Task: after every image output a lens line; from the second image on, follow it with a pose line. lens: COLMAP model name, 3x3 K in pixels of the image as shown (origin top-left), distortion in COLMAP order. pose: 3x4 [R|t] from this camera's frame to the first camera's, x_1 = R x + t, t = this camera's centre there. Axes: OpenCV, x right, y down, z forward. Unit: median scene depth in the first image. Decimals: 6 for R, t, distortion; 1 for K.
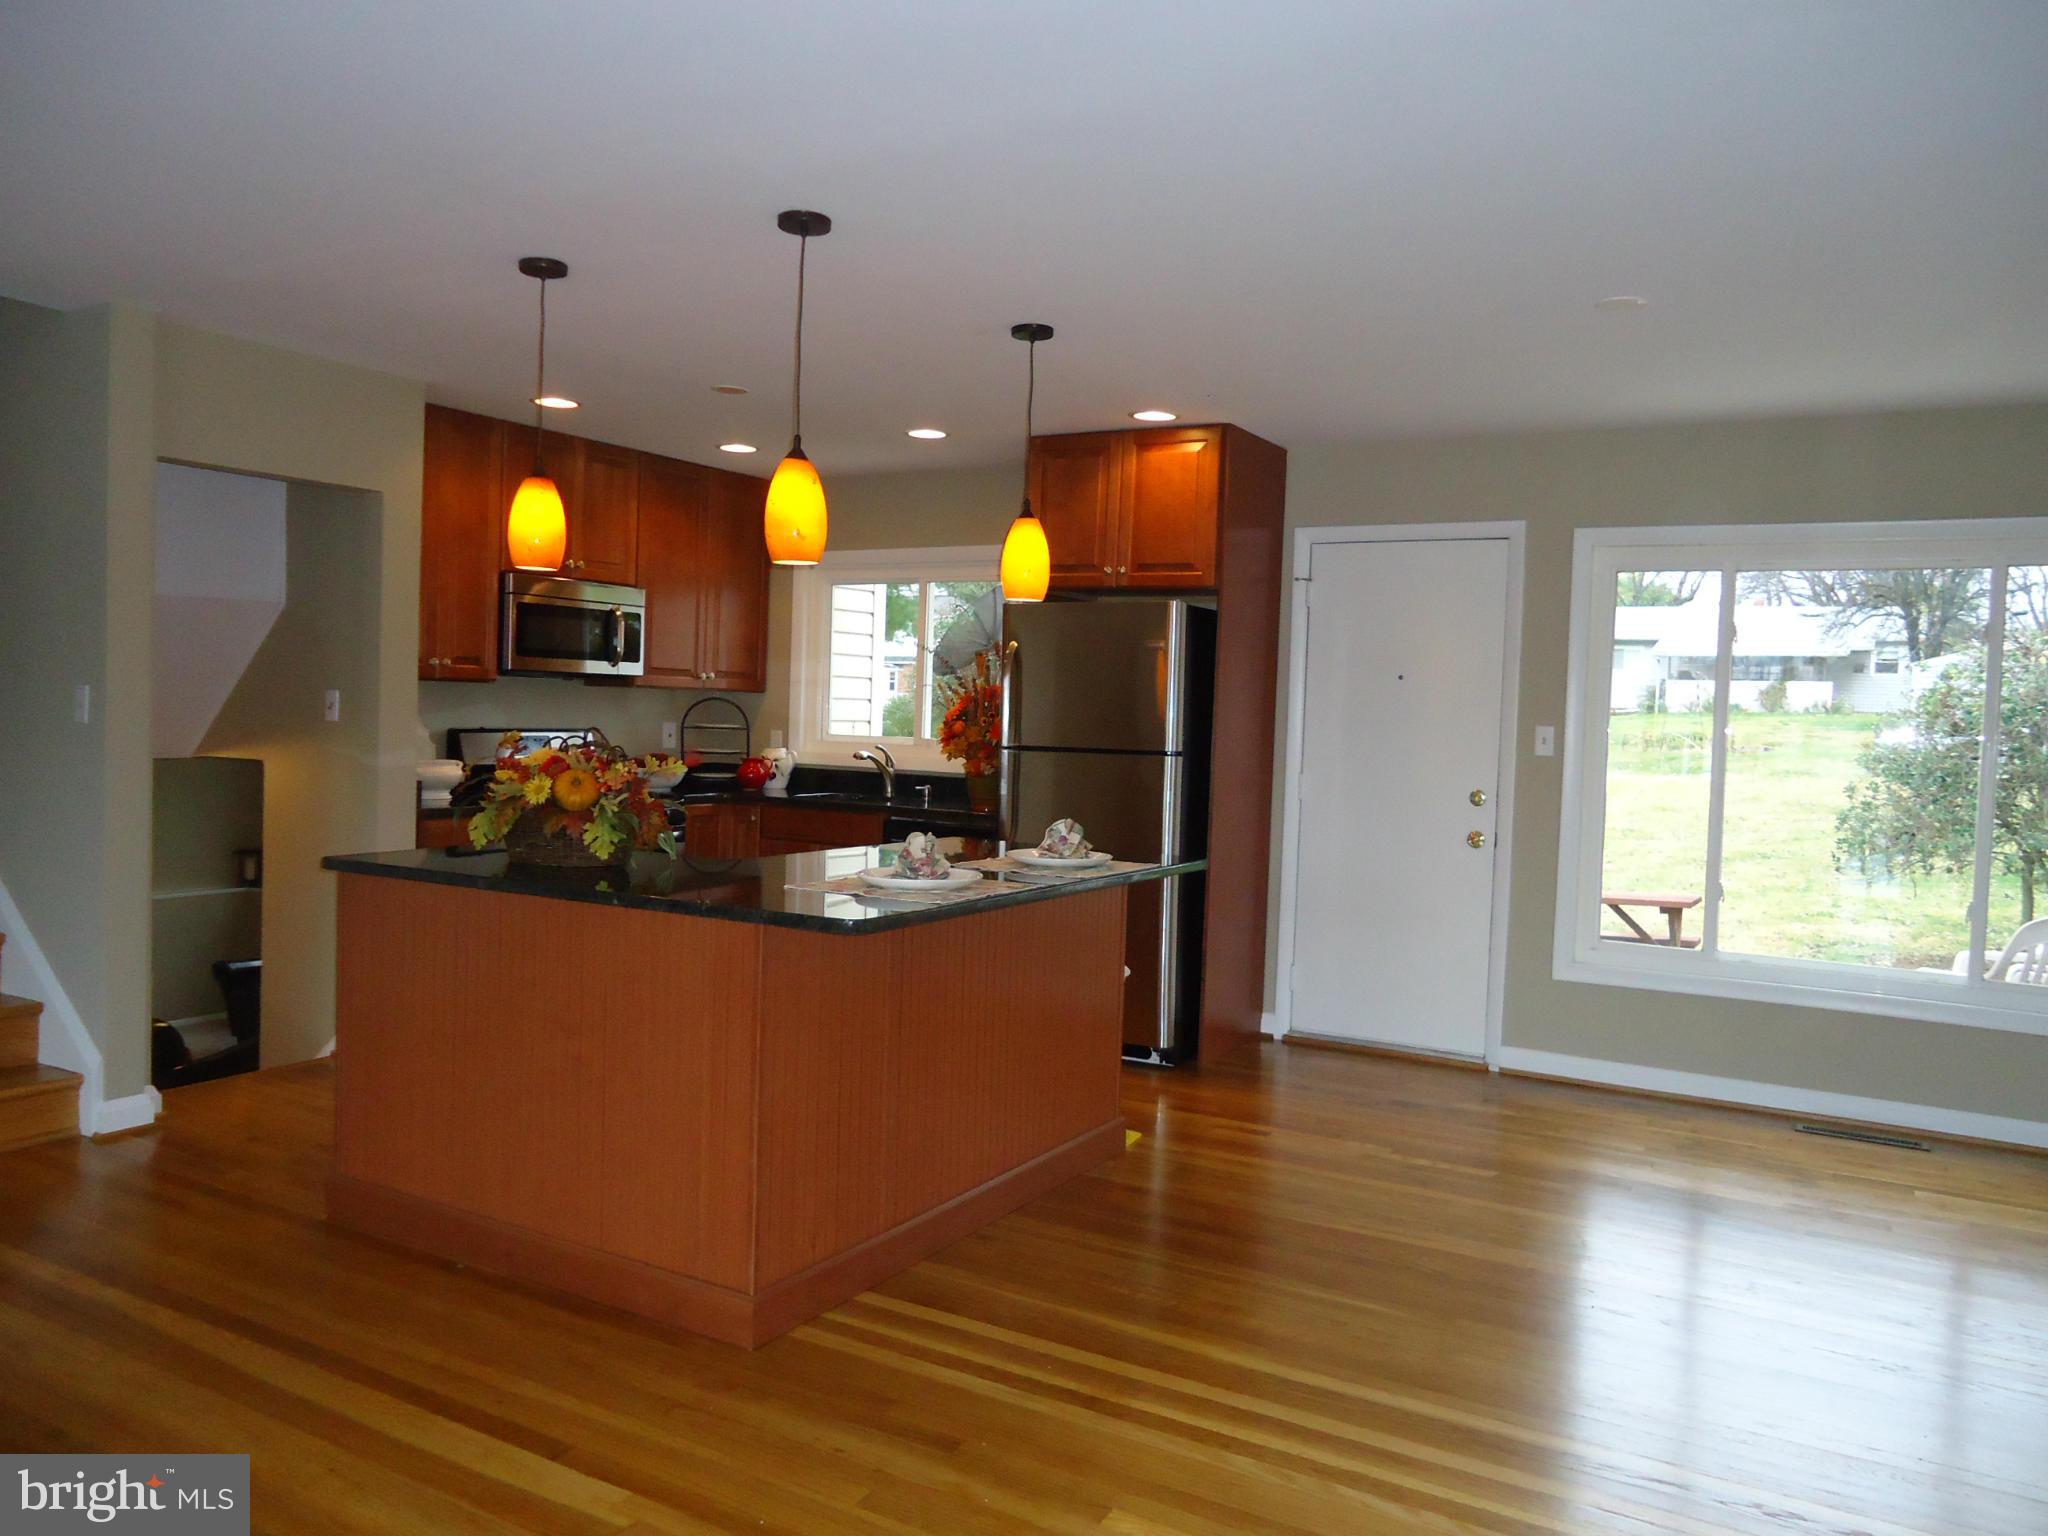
lens RADIAL K [[1476.6, 0, 1010.3], [0, 1476.6, 756.2], [0, 0, 1]] dist [-0.017891, 0.009669]
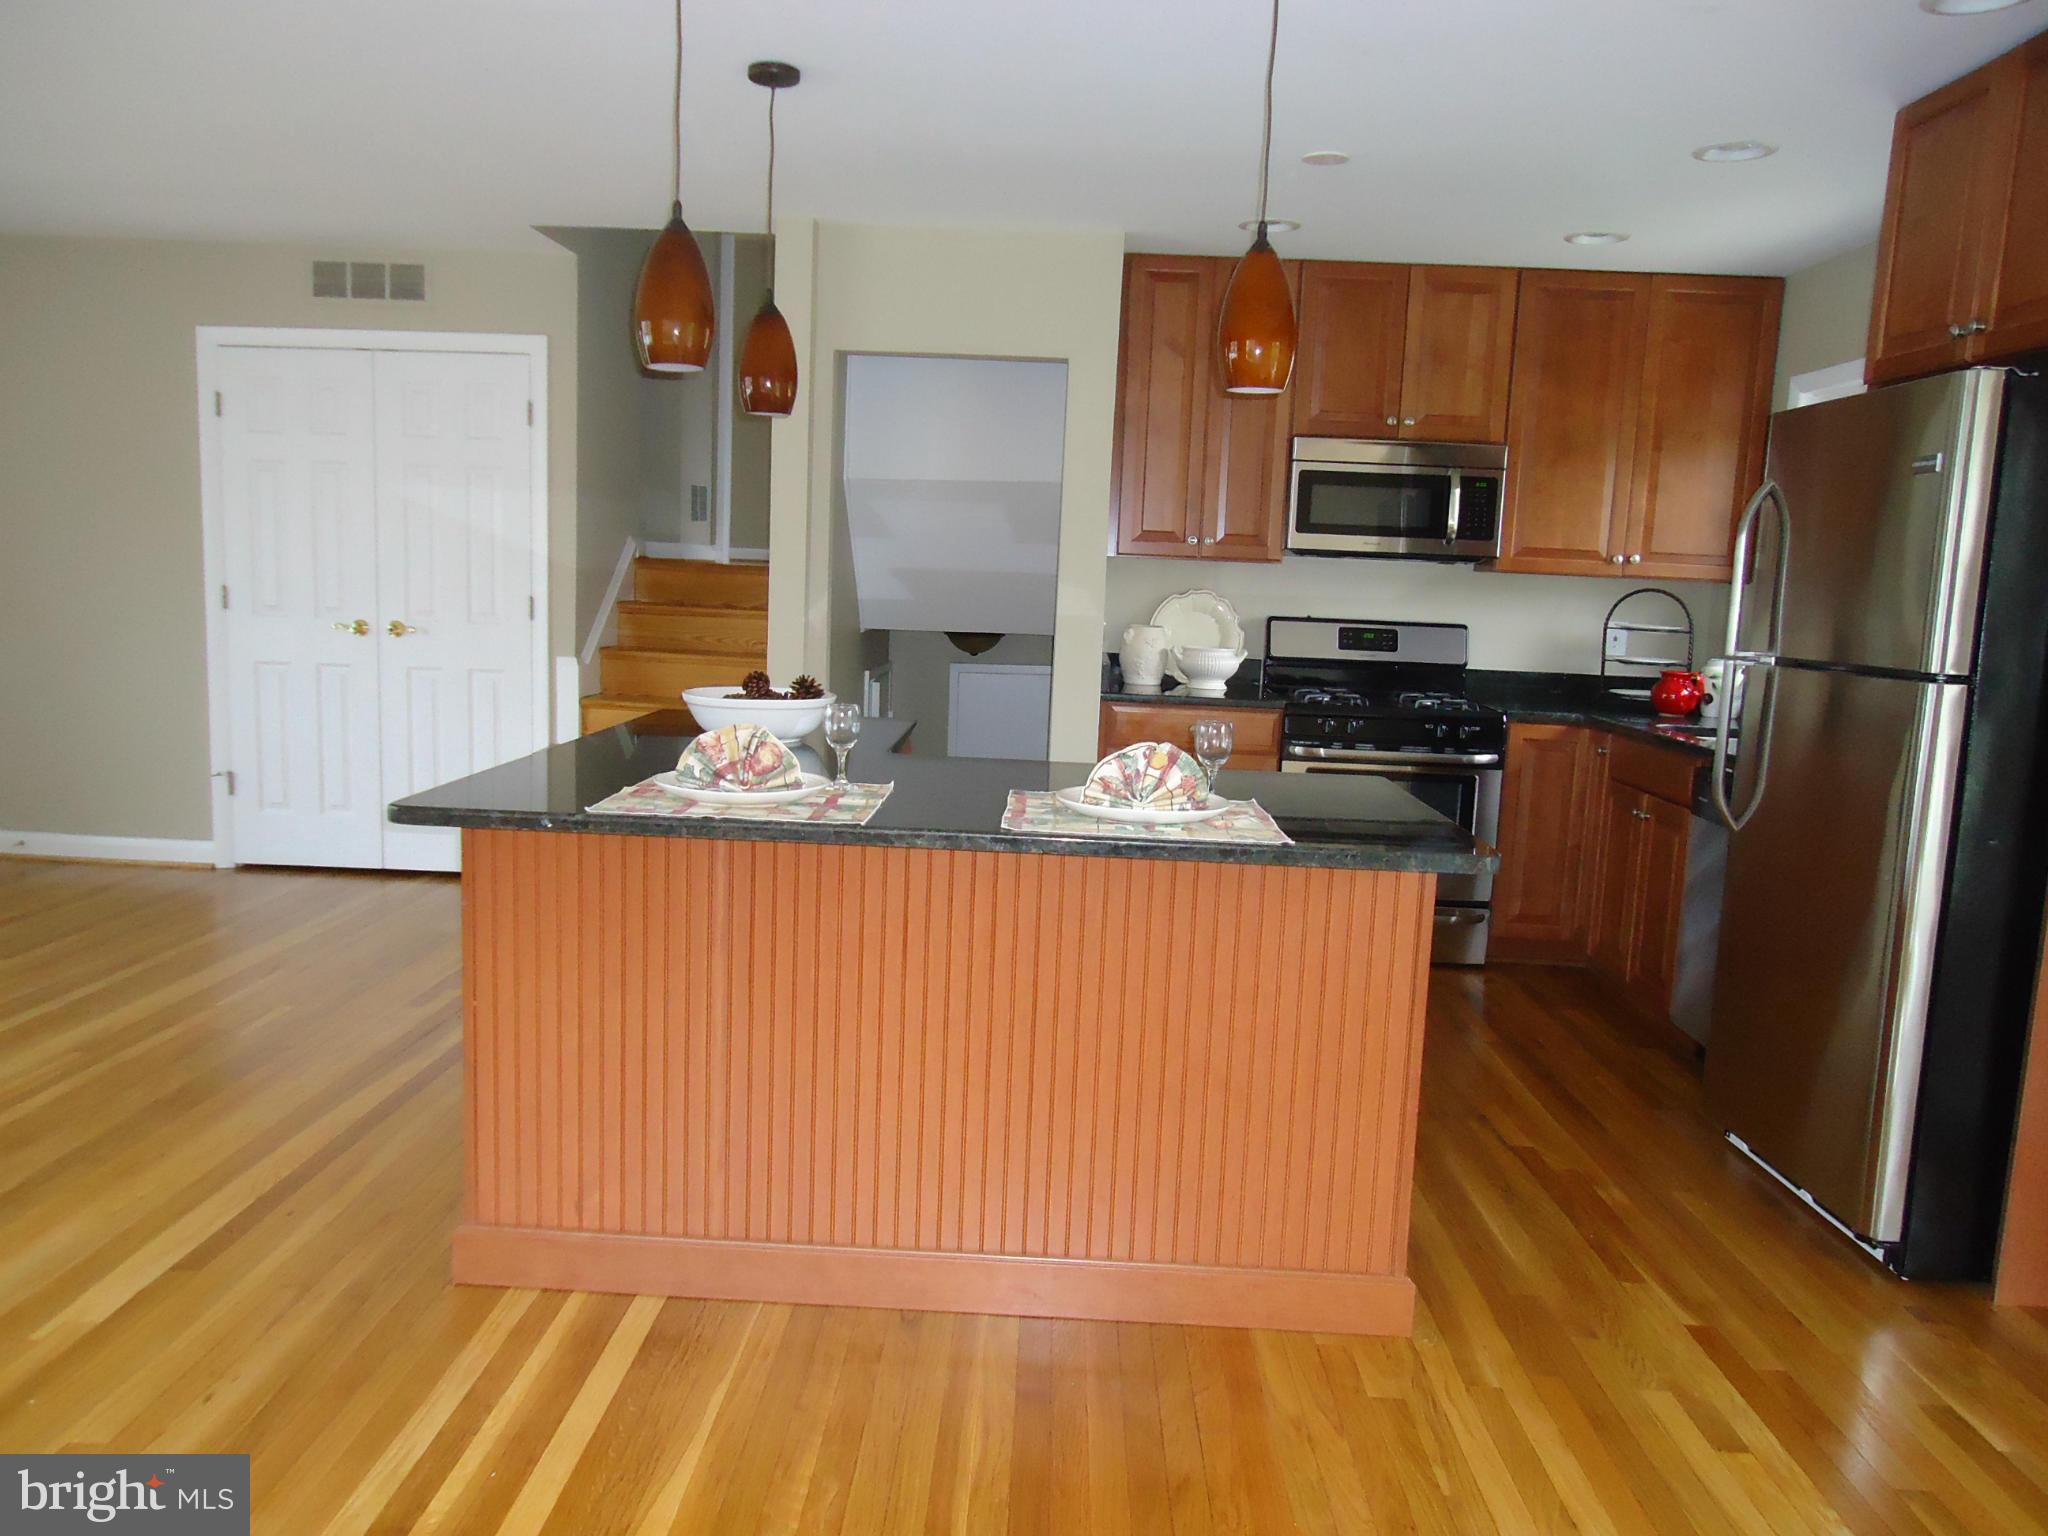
lens RADIAL K [[1476.6, 0, 1027.2], [0, 1476.6, 765.2], [0, 0, 1]] dist [-0.017891, 0.009669]
pose [[0.485577, 0.104918, -0.867875, 0.485942], [-0.054829, 0.994472, 0.089545, -0.000295], [0.872473, 0.004104, 0.488645, 0.586601]]
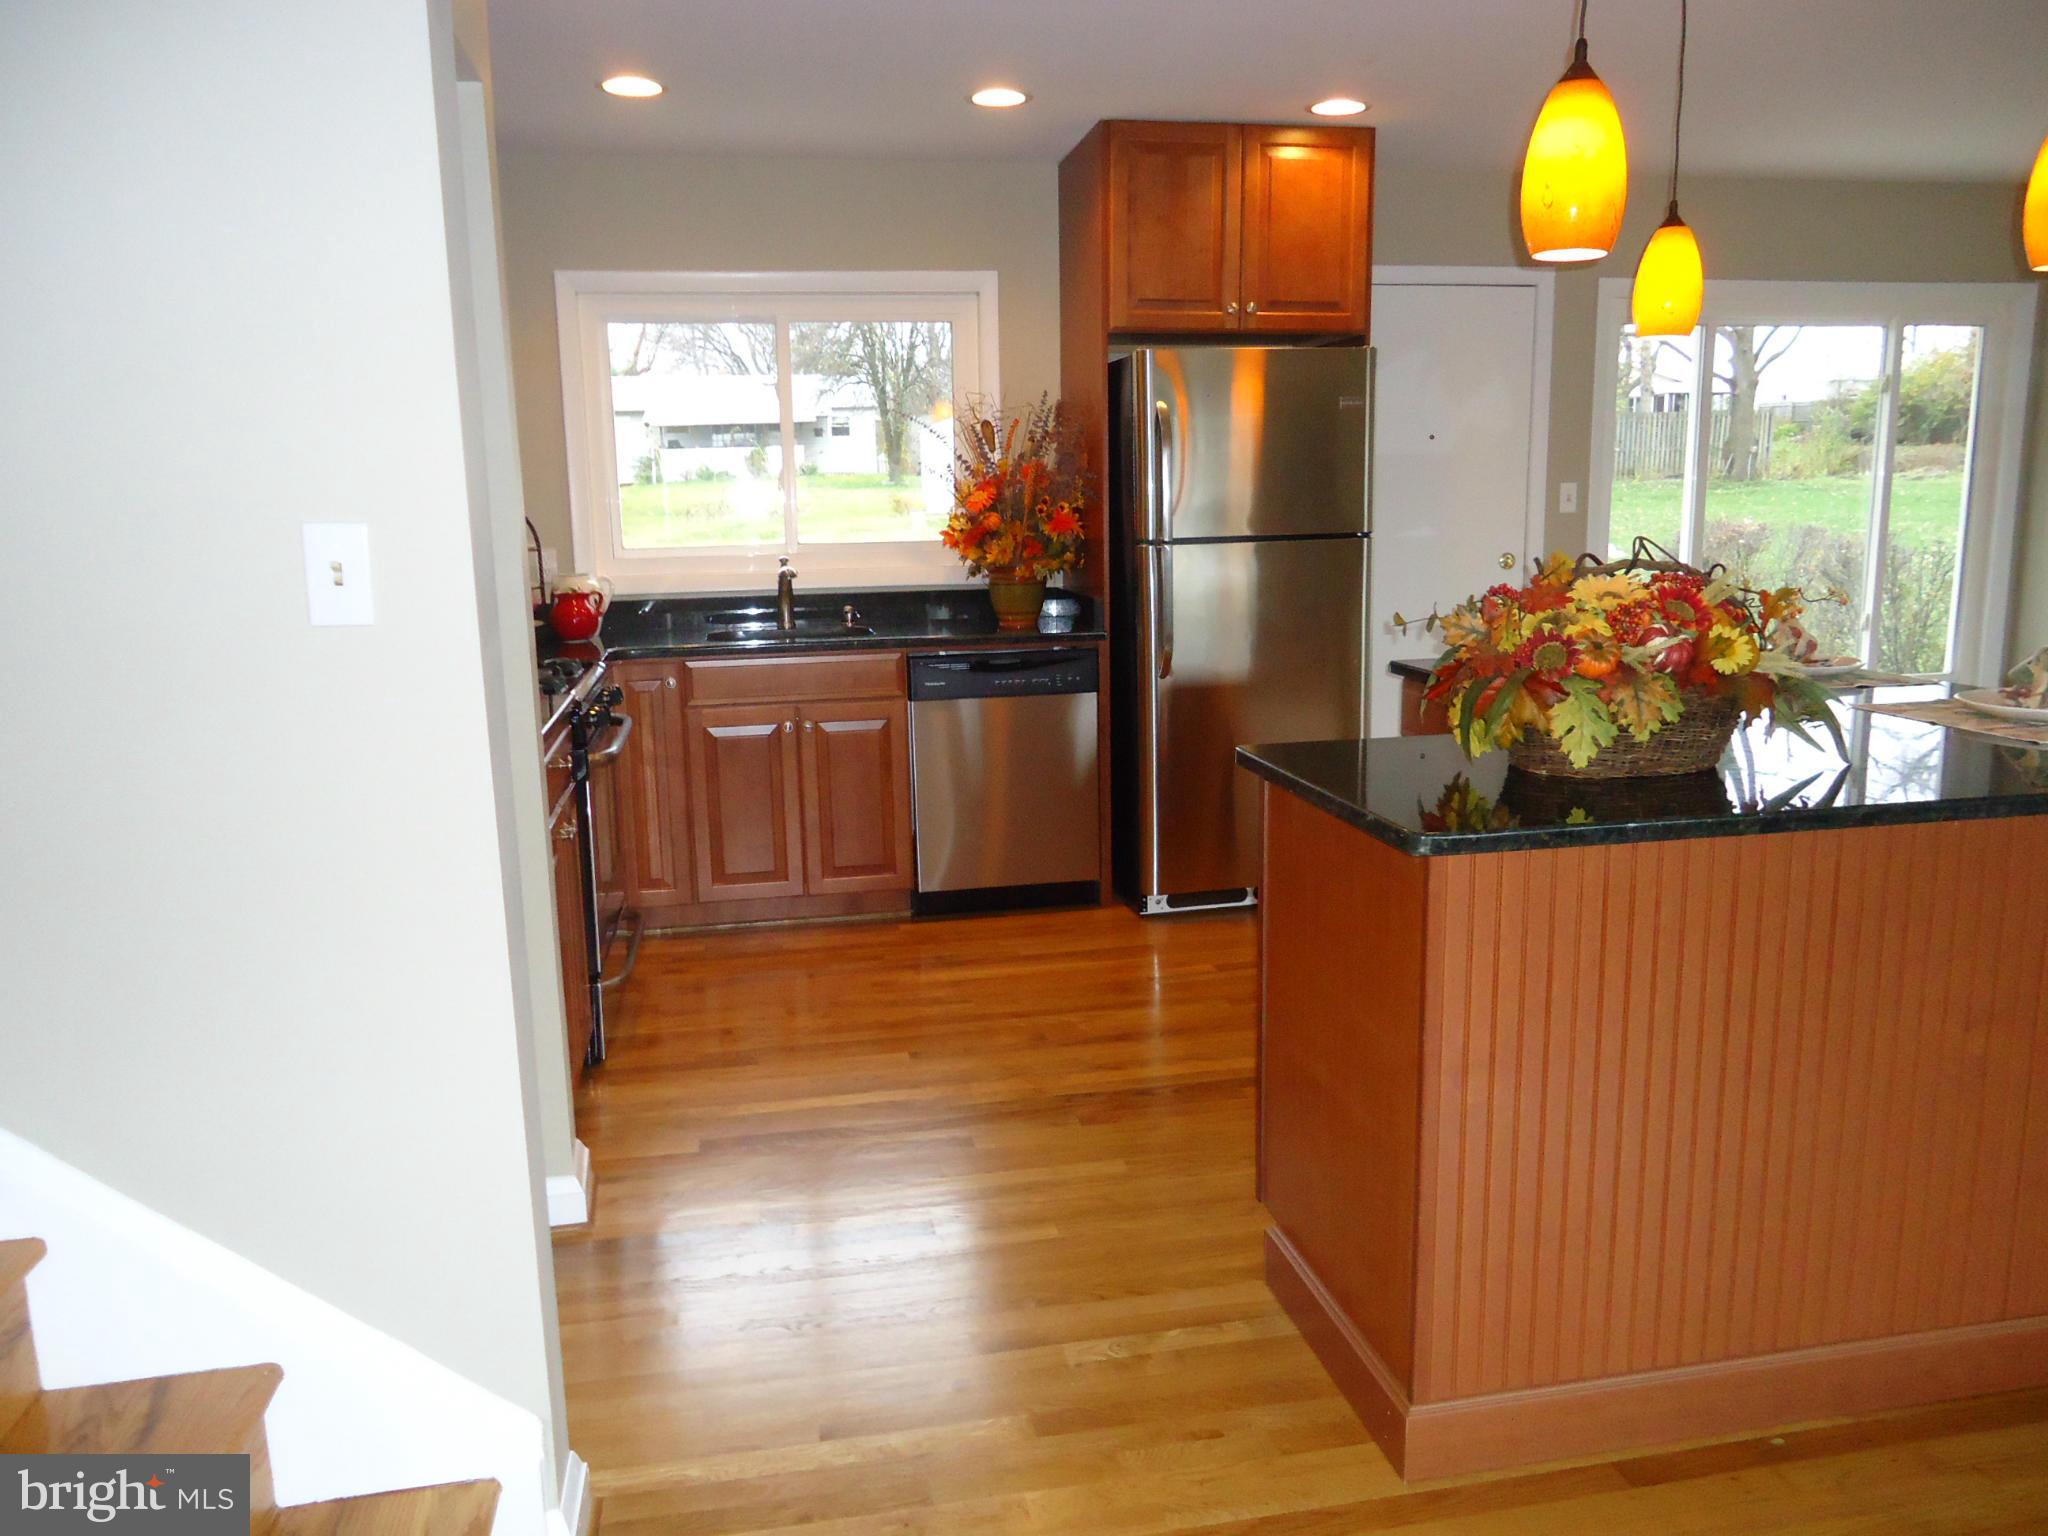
lens RADIAL K [[1476.6, 0, 1010.7], [0, 1476.6, 769.3], [0, 0, 1]] dist [-0.017891, 0.009669]
pose [[0.758857, -0.167468, 0.629357, -0.729732], [0.066272, 0.981213, 0.181186, -0.044326], [-0.647876, -0.095786, 0.755699, 0.593514]]
